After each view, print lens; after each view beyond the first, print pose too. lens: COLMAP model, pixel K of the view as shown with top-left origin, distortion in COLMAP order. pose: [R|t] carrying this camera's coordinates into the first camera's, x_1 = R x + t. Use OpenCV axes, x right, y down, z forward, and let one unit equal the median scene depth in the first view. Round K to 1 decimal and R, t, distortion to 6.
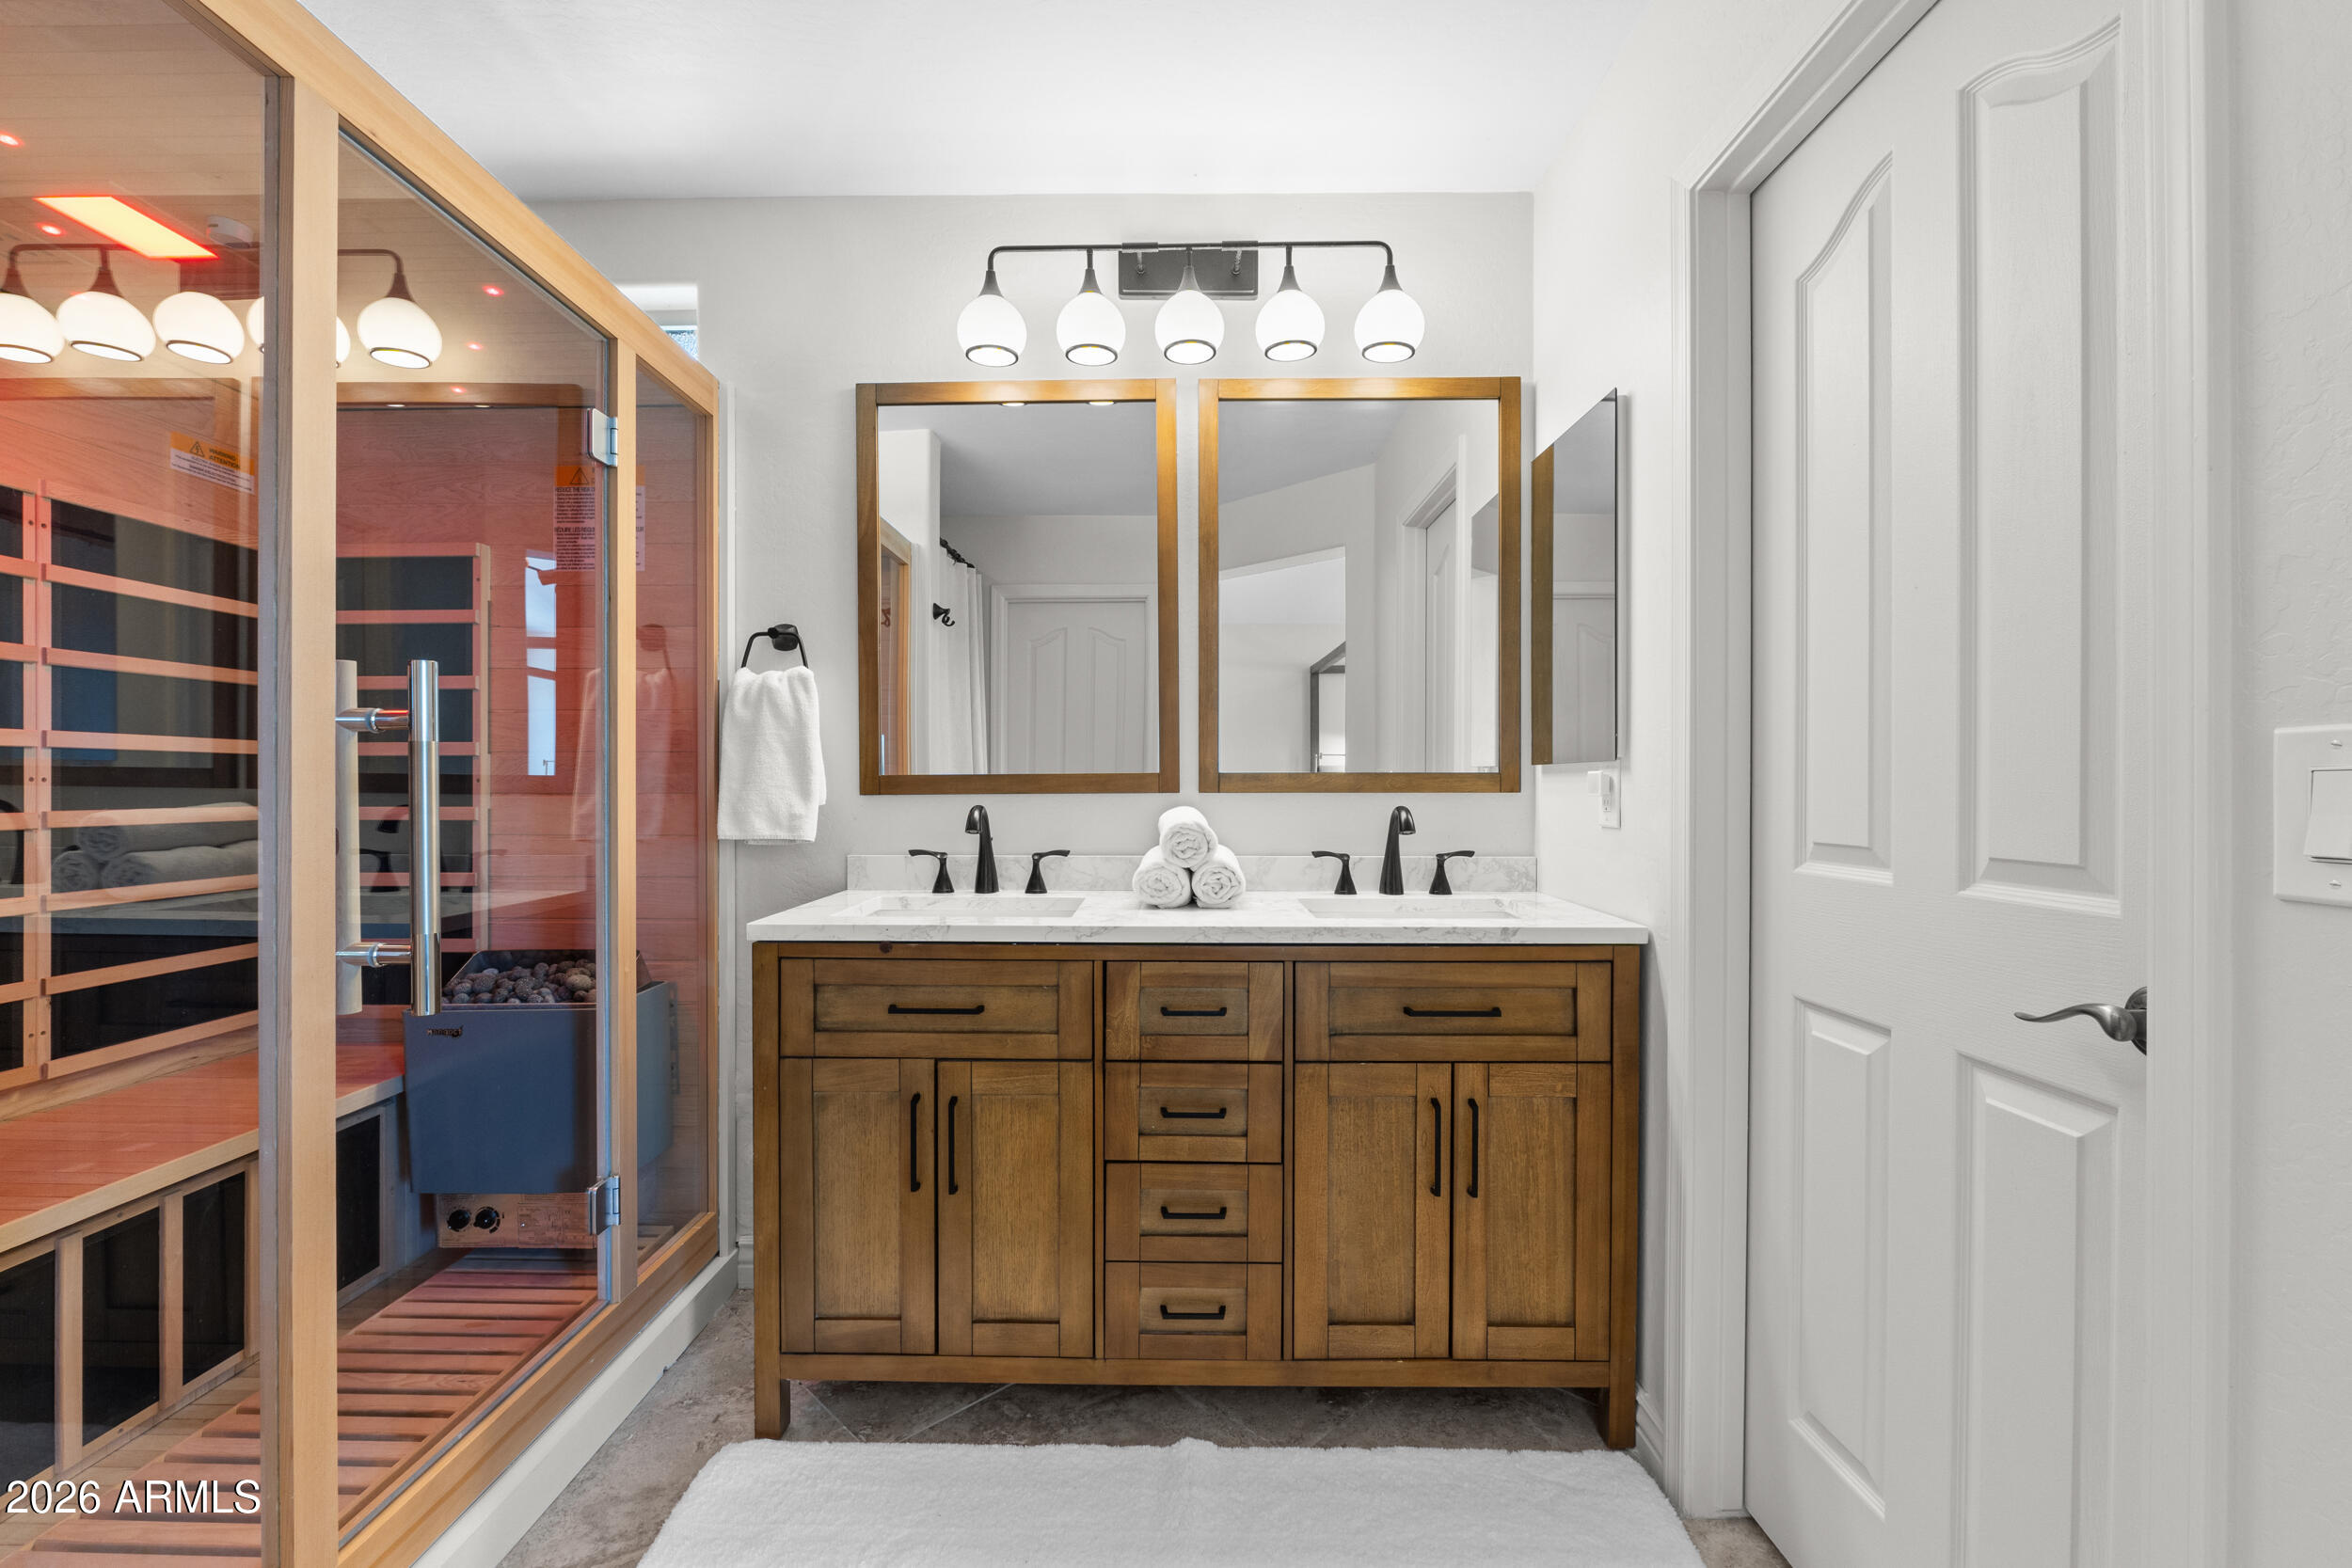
lens RADIAL K [[995.5, 0, 1173.8], [0, 995.5, 789.4], [0, 0, 1]] dist [-0.011532, 0.001791]
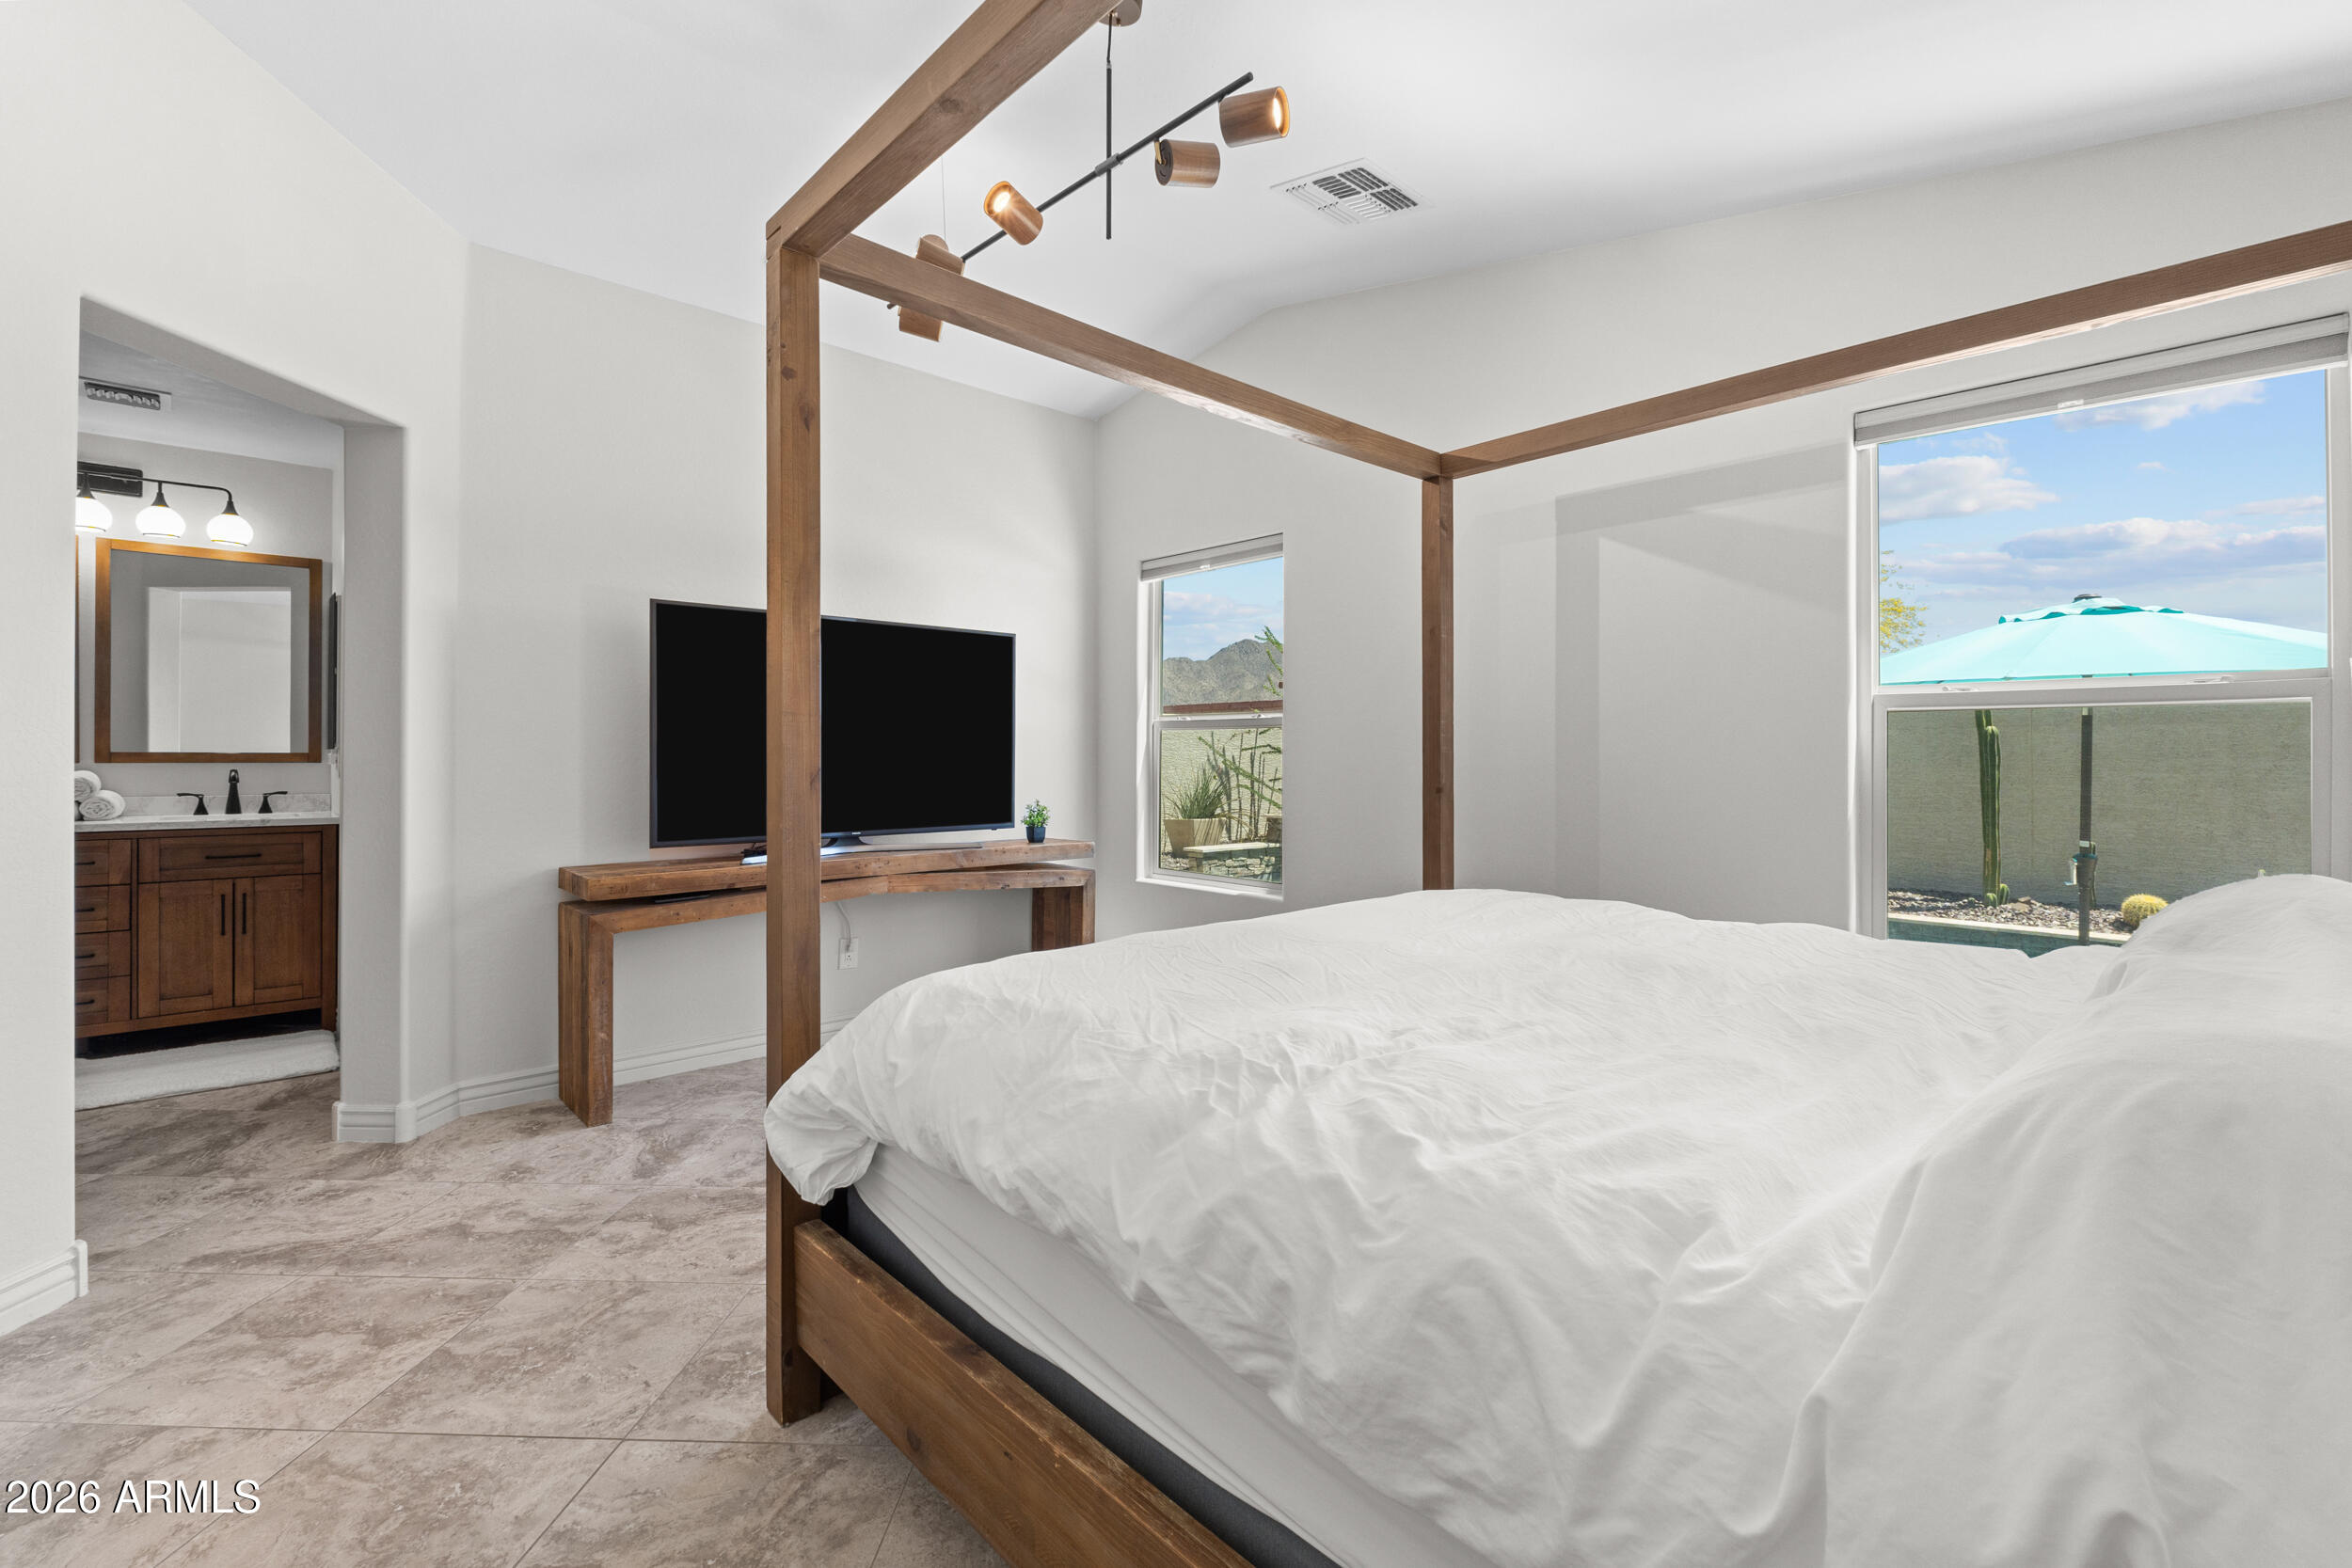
lens RADIAL K [[995.5, 0, 1170.8], [0, 995.5, 759.6], [0, 0, 1]] dist [-0.011532, 0.001791]
pose [[0.724308, 0.003431, 0.689468, 0.273828], [-0.002439, 0.999994, -0.002414, -0.004268], [-0.689472, 0.000067, 0.724312, -2.182518]]
